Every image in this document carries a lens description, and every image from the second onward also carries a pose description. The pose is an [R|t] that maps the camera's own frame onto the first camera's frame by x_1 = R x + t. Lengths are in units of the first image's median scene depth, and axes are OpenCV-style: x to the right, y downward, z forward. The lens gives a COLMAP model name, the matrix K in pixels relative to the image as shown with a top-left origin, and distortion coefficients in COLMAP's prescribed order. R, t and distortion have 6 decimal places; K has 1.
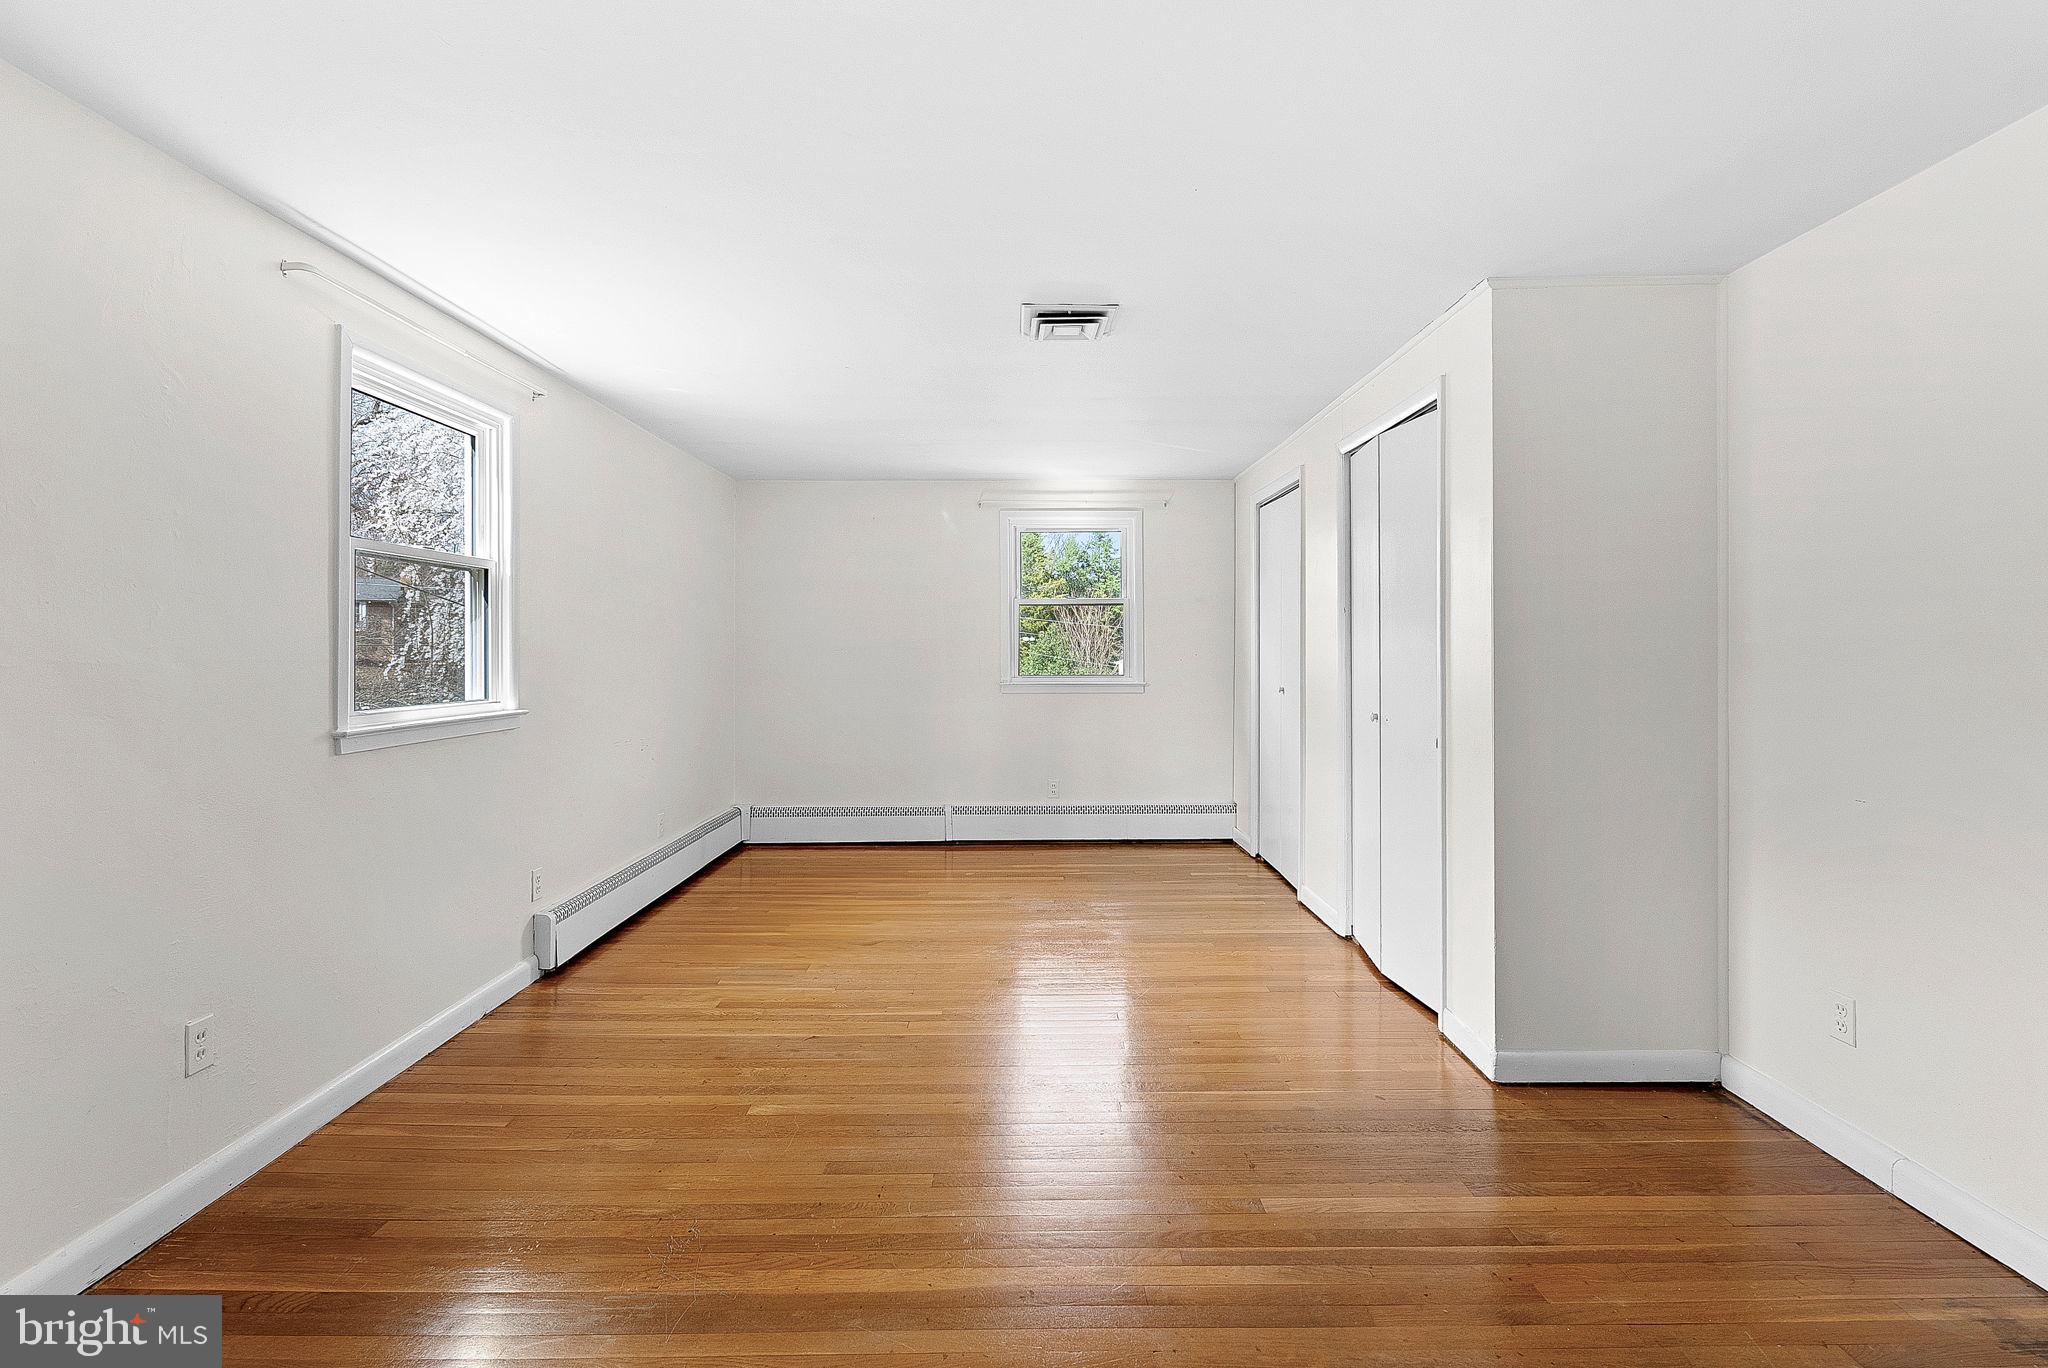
lens RADIAL K [[951.9, 0, 1040.6], [0, 951.9, 682.0], [0, 0, 1]] dist [-0.000647, -0.000066]
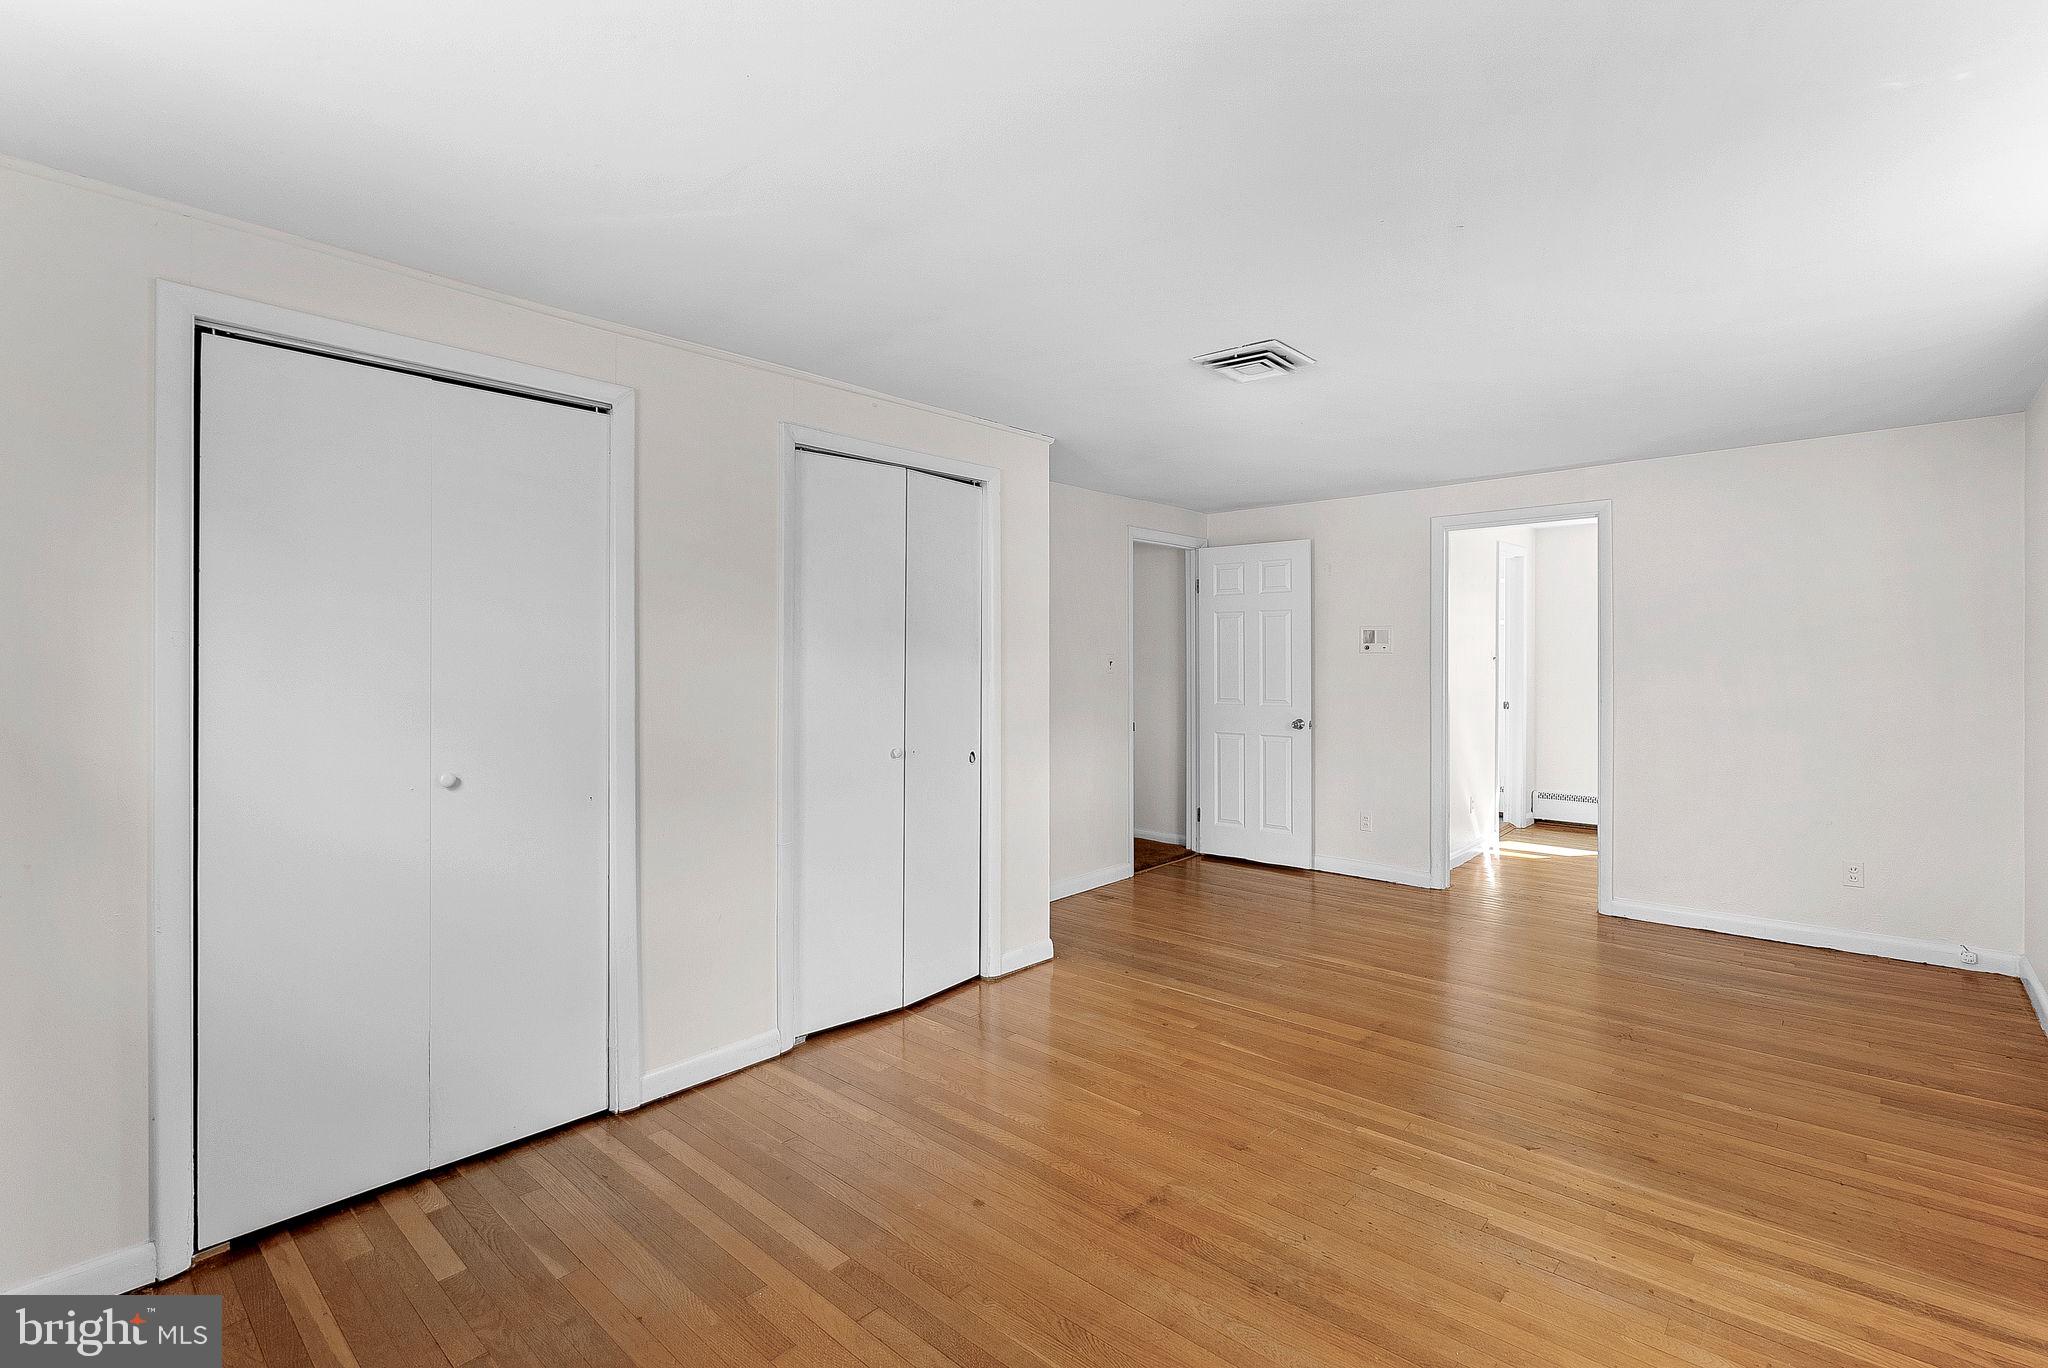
lens RADIAL K [[951.9, 0, 1040.6], [0, 951.9, 682.0], [0, 0, 1]] dist [-0.000647, -0.000066]
pose [[-0.727424, -0.006926, 0.686154, -0.481991], [-0.002454, 0.999969, 0.007492, -0.036322], [-0.686184, 0.003766, -0.727418, 1.843583]]
